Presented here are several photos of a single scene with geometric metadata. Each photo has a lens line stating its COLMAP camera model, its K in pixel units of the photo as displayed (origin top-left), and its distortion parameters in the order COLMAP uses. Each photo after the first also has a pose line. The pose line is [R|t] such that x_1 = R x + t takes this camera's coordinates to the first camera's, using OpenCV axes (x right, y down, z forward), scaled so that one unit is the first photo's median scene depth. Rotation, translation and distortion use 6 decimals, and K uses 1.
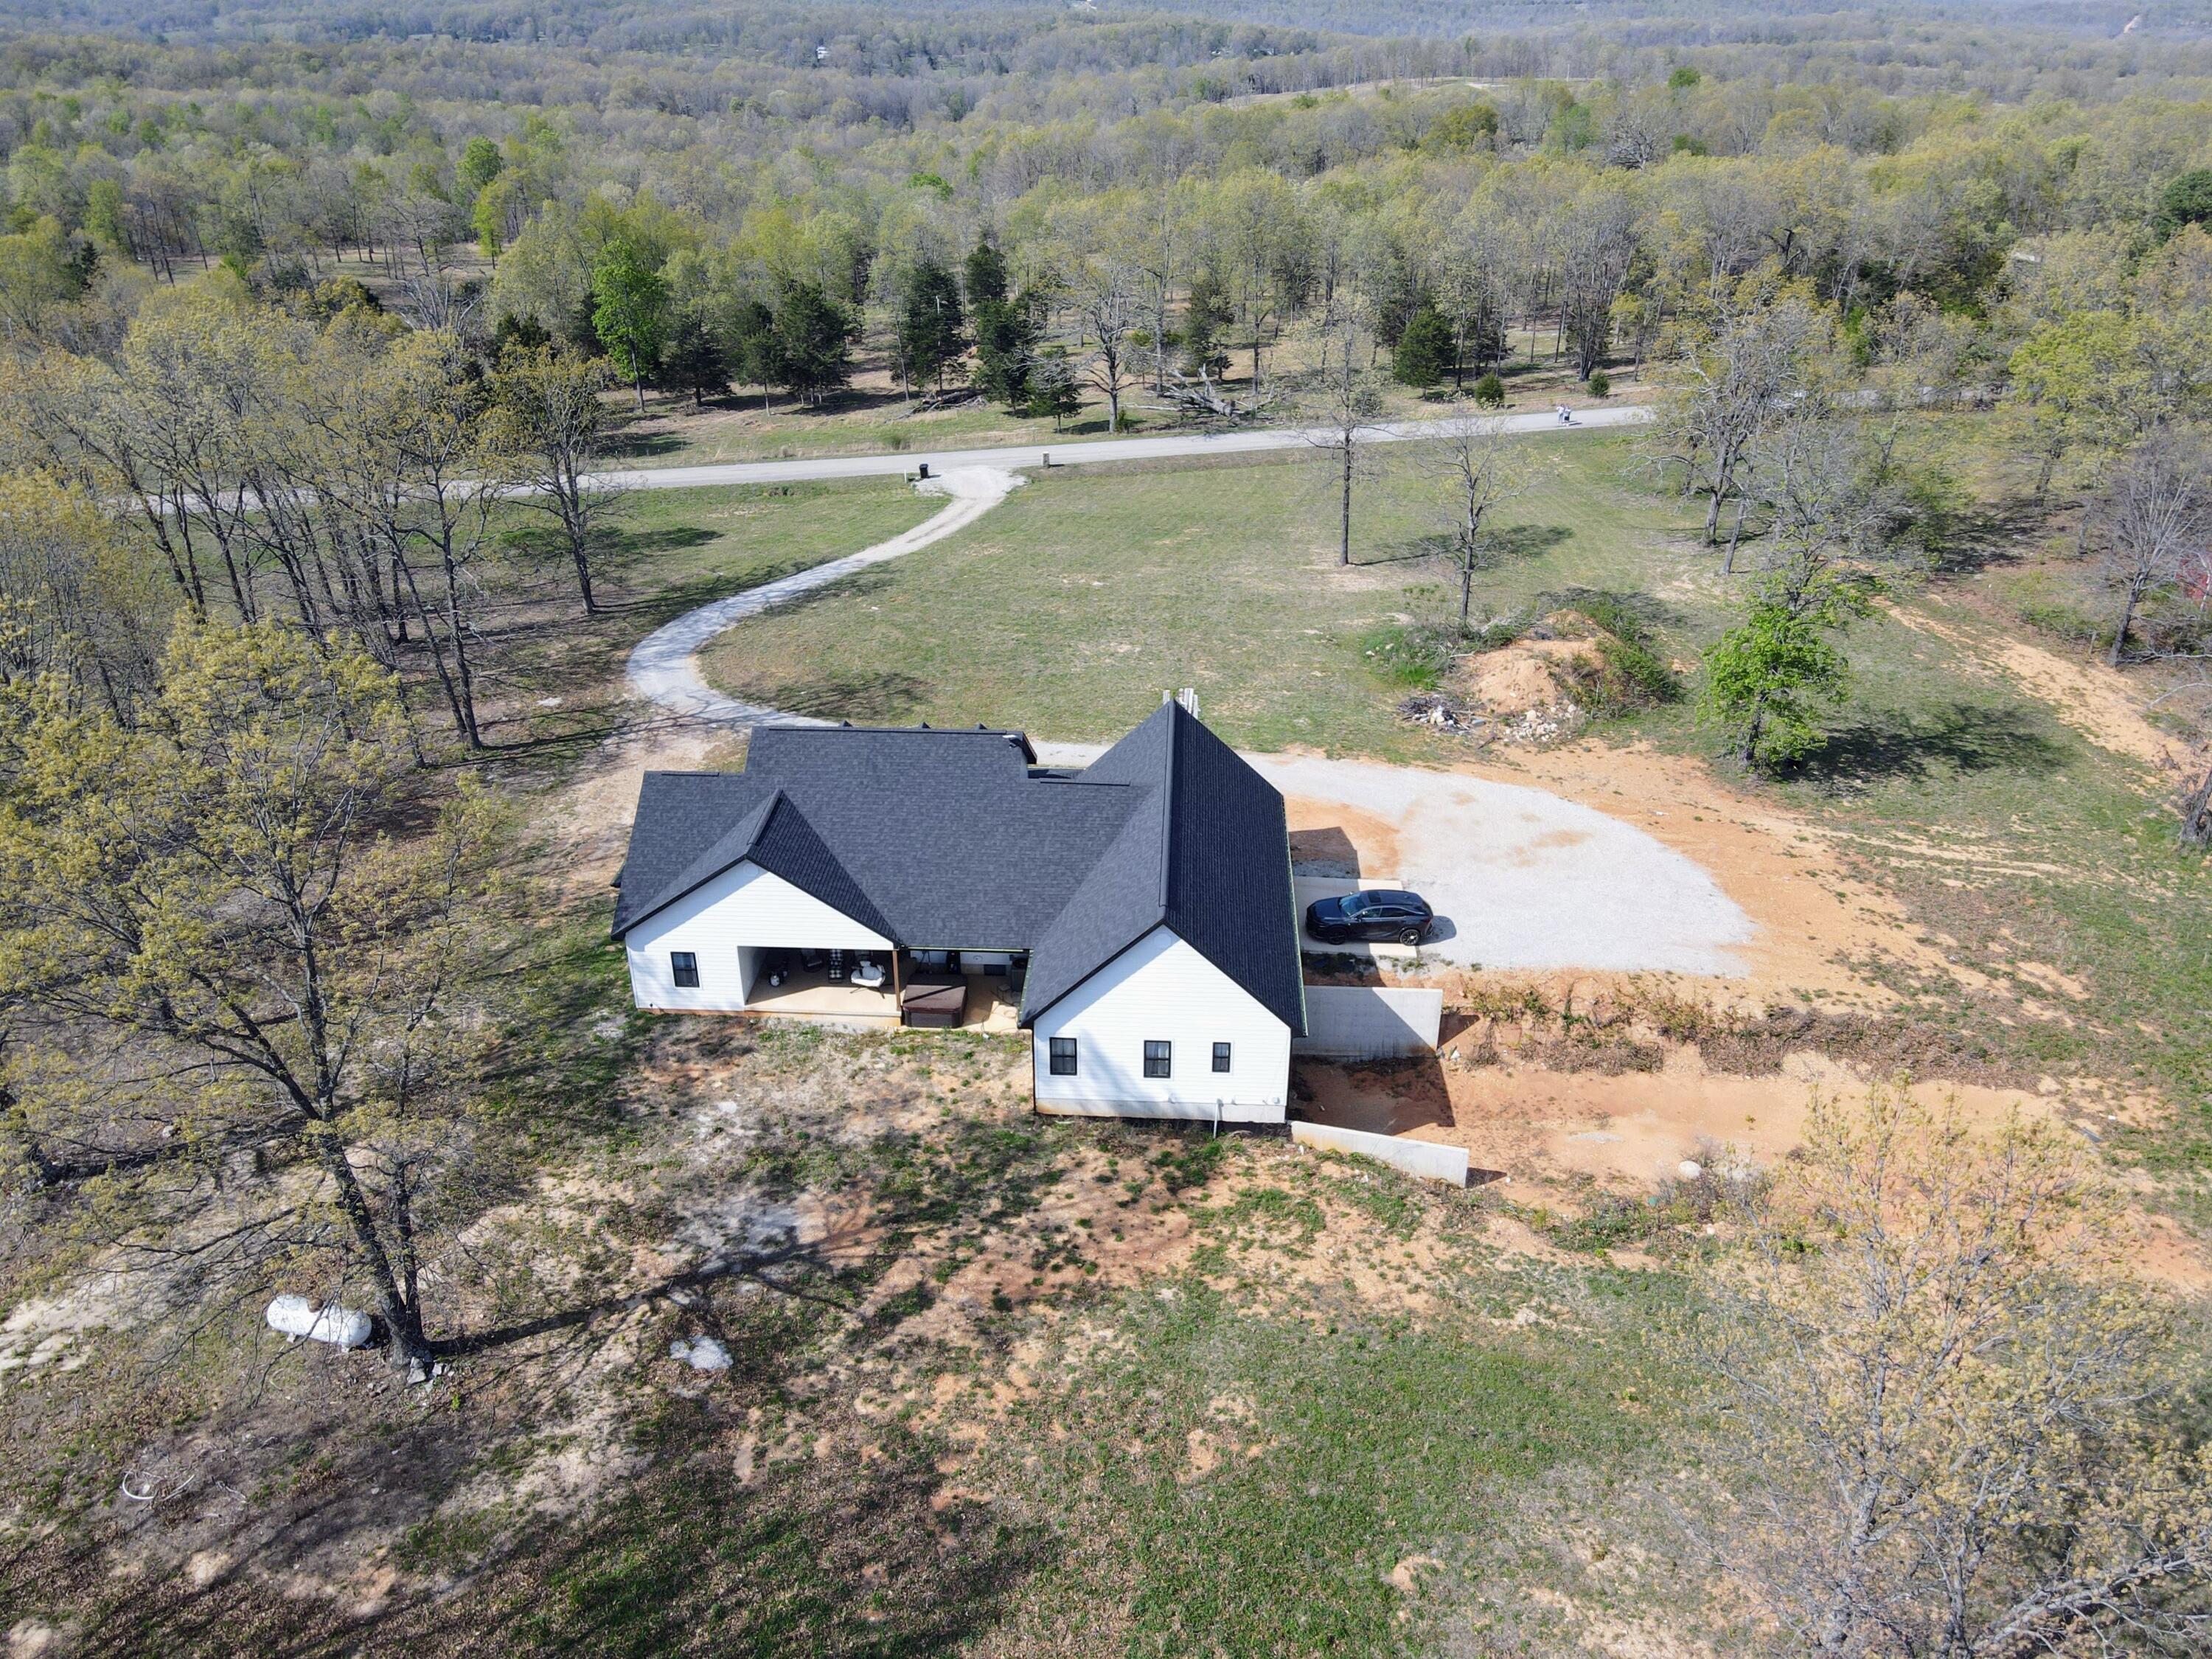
lens RADIAL K [[1632.0, 0, 1106.0], [0, 1632.0, 829.5], [0, 0, 1]] dist [0.003411, 0.016170]
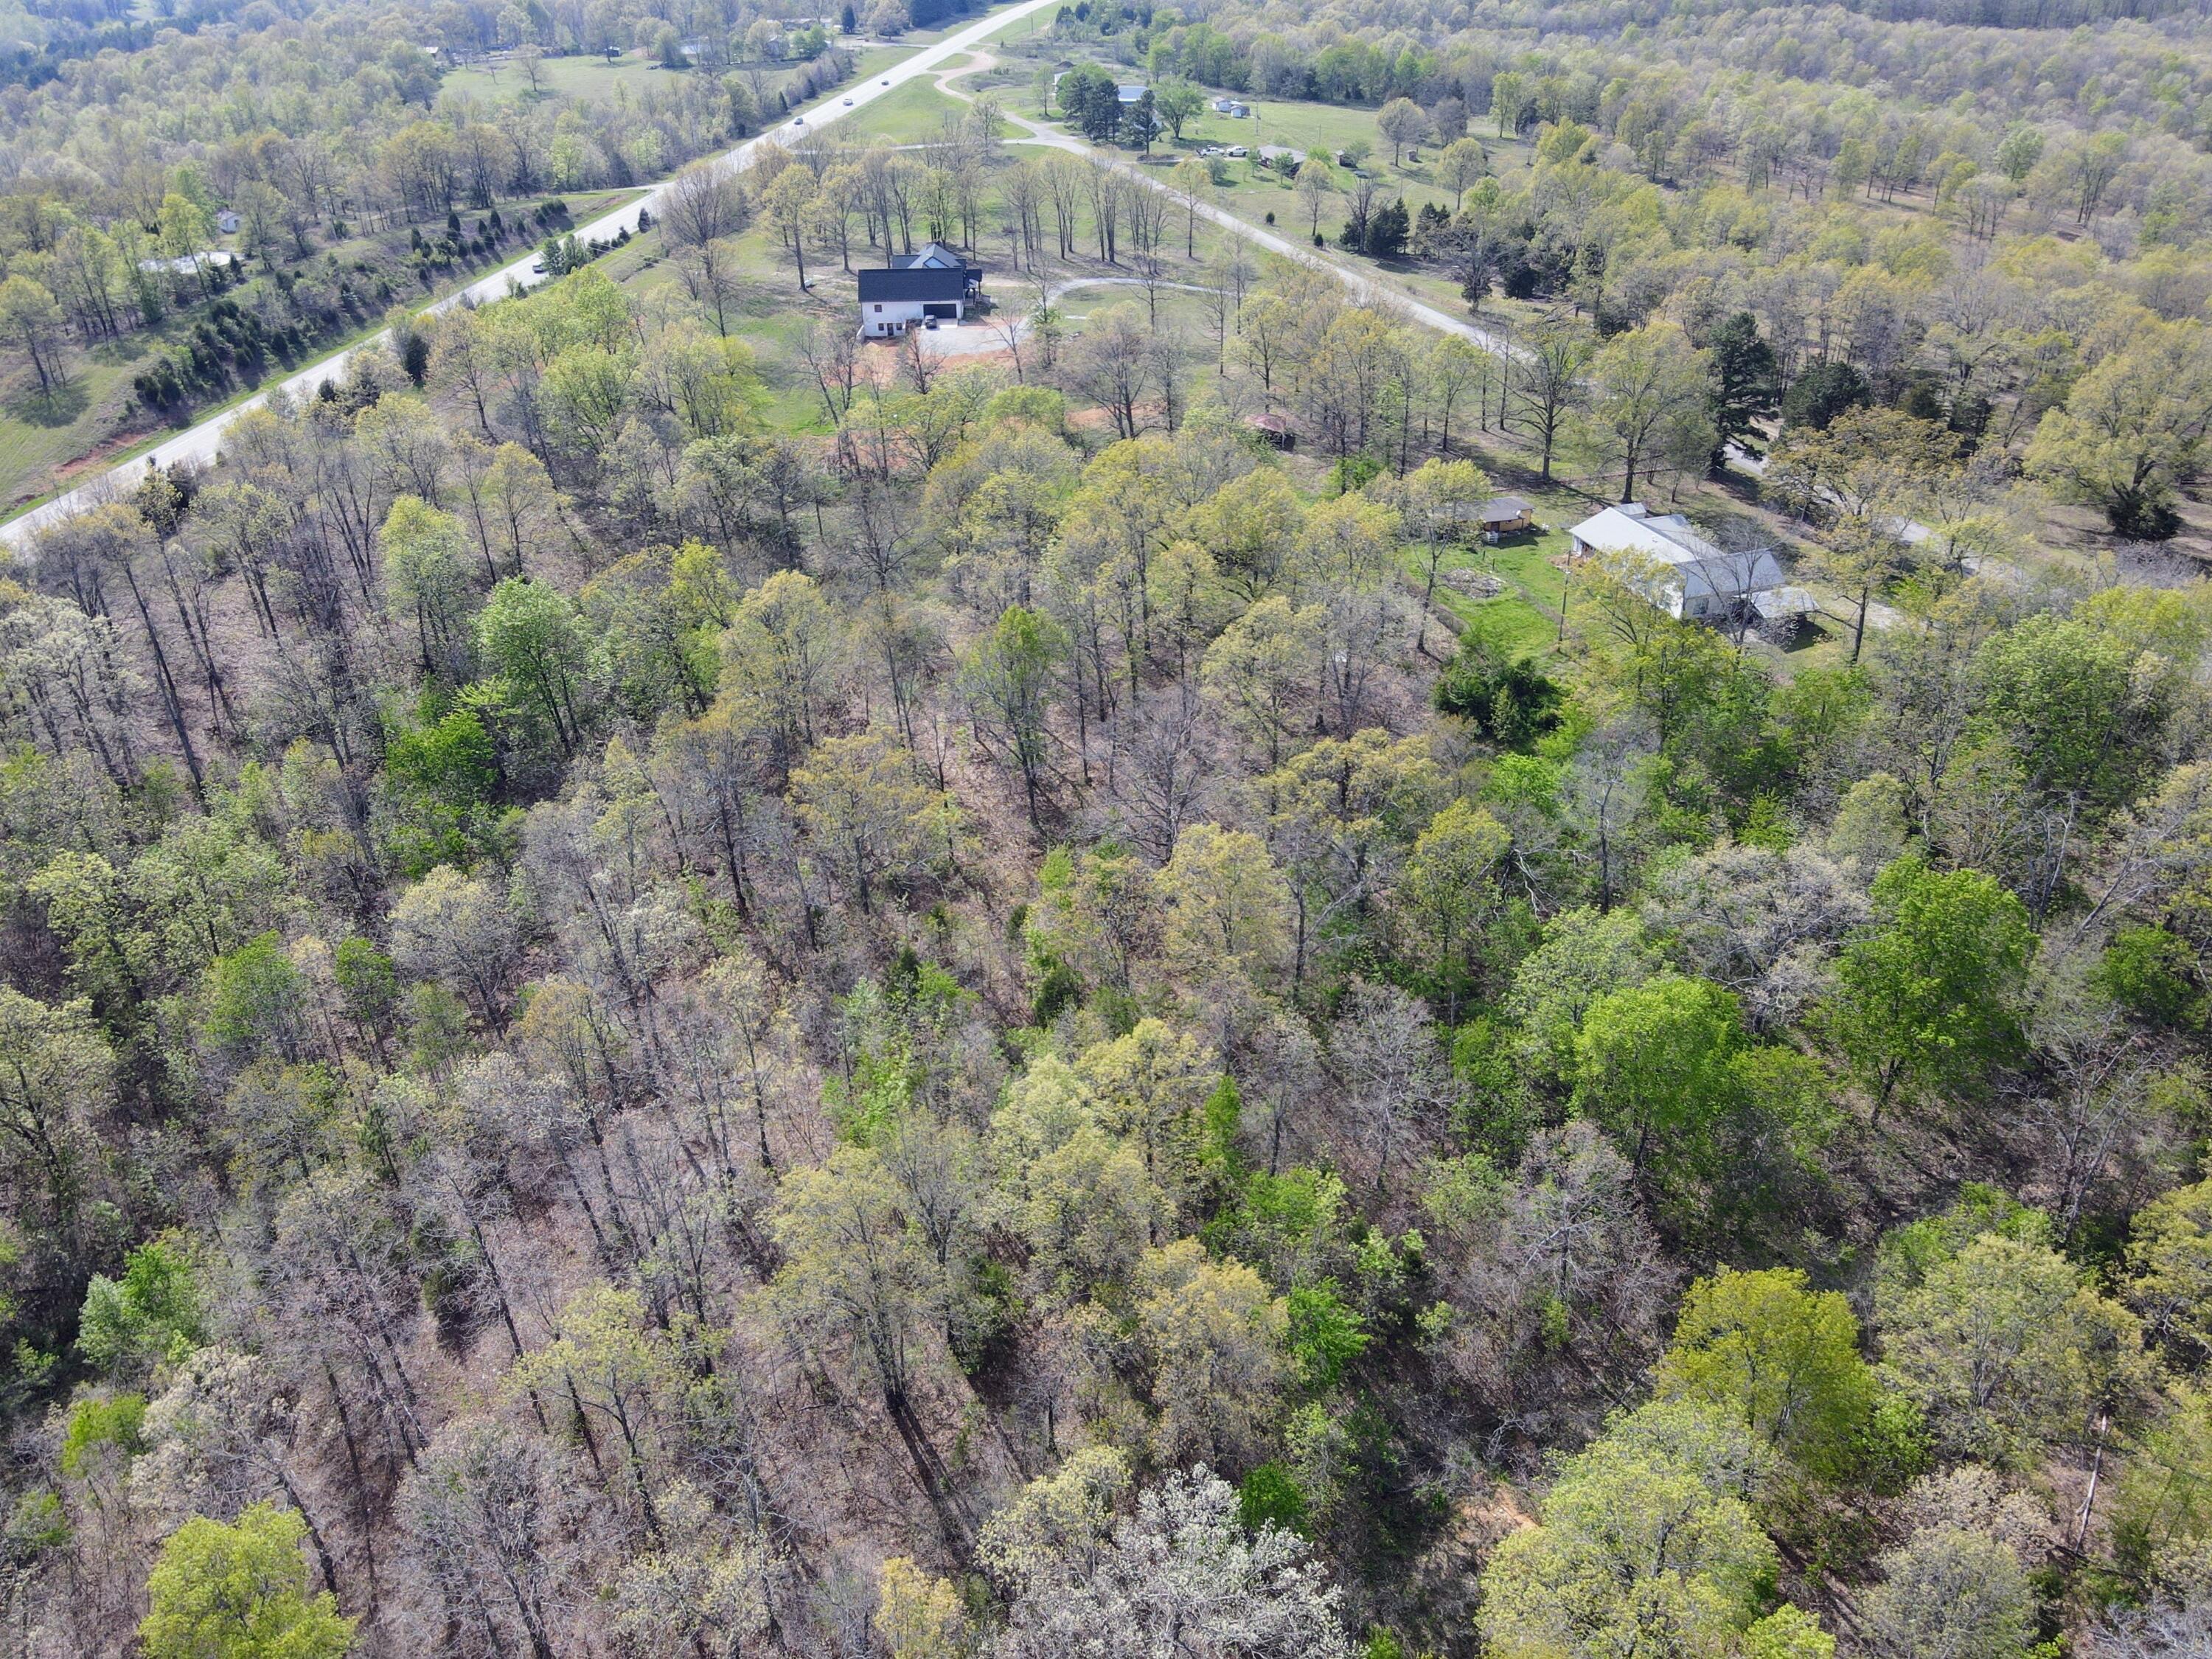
lens RADIAL K [[1632.0, 0, 1106.0], [0, 1632.0, 829.5], [0, 0, 1]] dist [0.003411, 0.016170]
pose [[0.099404, 0.506780, -0.856325, 5.311577], [-0.454089, 0.788855, 0.414139, -1.021113], [0.885394, 0.347681, 0.308538, 0.666494]]
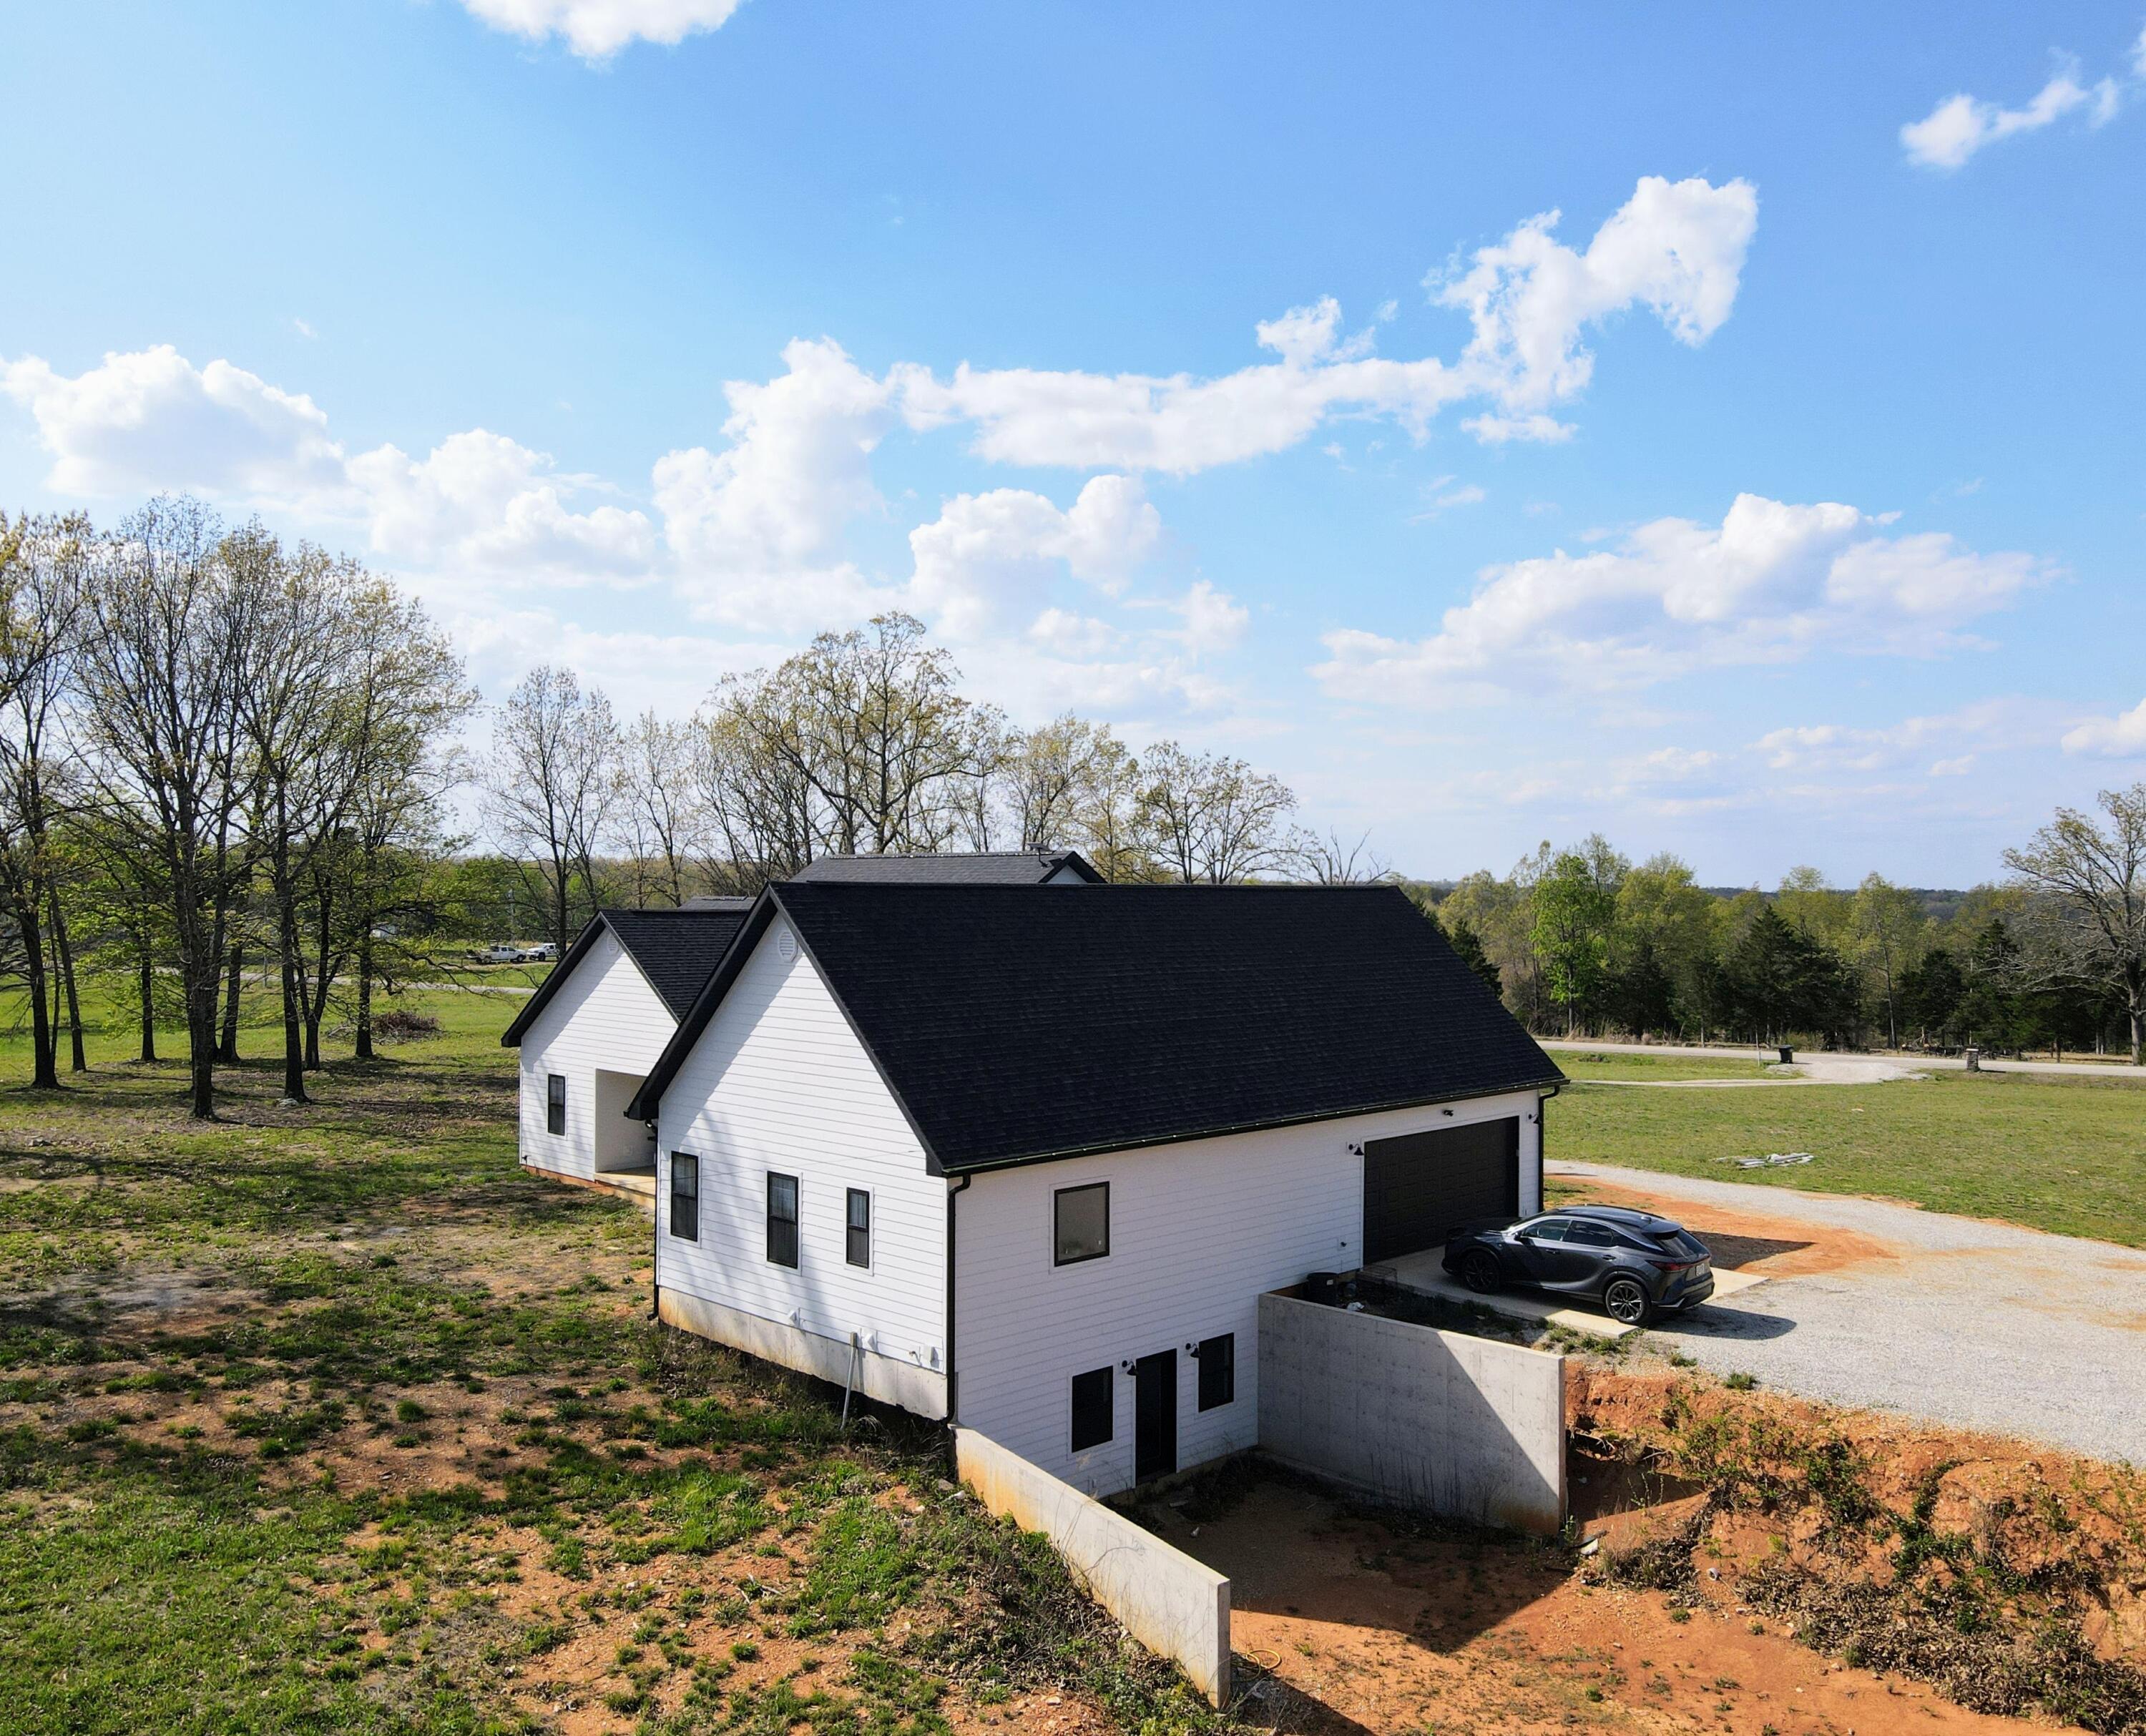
lens RADIAL K [[1704.4, 0, 1152.3], [0, 1704.4, 867.1], [0, 0, 1]] dist [0.005927, 0.001147]
pose [[0.753813, -0.005300, -0.657068, 0.464083], [-0.309107, 0.879554, -0.361714, 0.199940], [0.579844, 0.475769, 0.661381, 0.665234]]
